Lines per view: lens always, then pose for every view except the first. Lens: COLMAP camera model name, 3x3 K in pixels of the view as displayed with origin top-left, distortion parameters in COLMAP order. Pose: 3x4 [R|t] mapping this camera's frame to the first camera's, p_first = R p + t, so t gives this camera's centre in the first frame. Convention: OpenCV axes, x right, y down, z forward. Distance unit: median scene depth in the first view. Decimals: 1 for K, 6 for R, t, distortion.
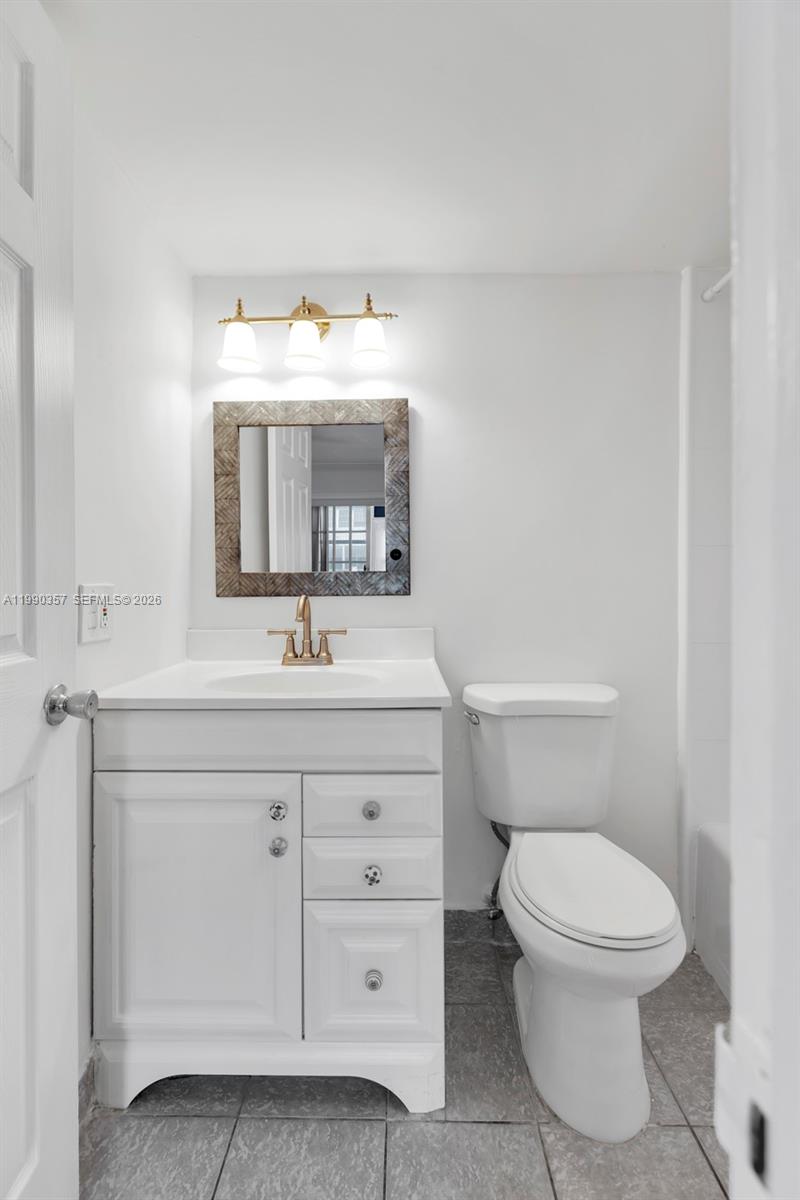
lens RADIAL K [[534.6, 0, 396.1], [0, 534.6, 592.6], [0, 0, 1]] dist [-0.000444, 0.000027]
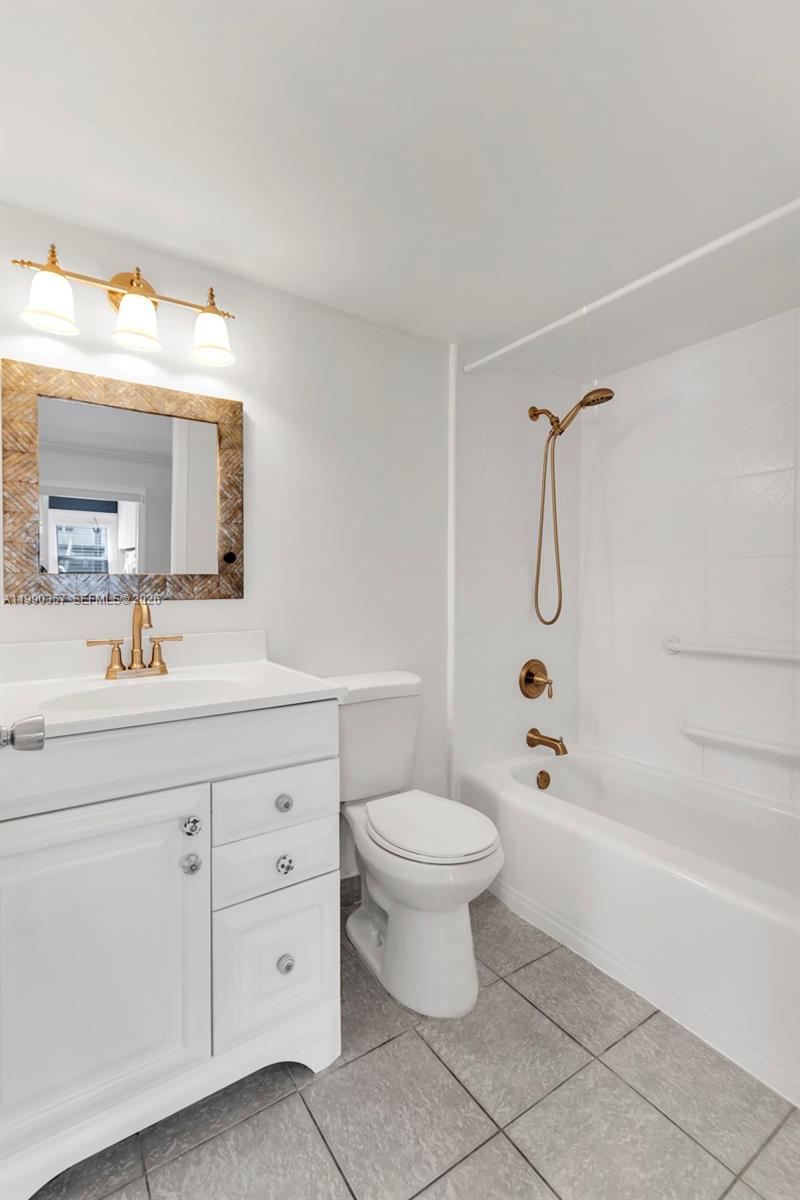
lens RADIAL K [[533.0, 0, 400.0], [0, 533.0, 600.0], [0, 0, 1]] dist [-0.000278, -0.000012]
pose [[0.823562, -0.011112, 0.567118, -0.324199], [0.008445, 0.999937, 0.007330, 0.003036], [-0.567164, -0.001247, 0.823604, 0.008541]]
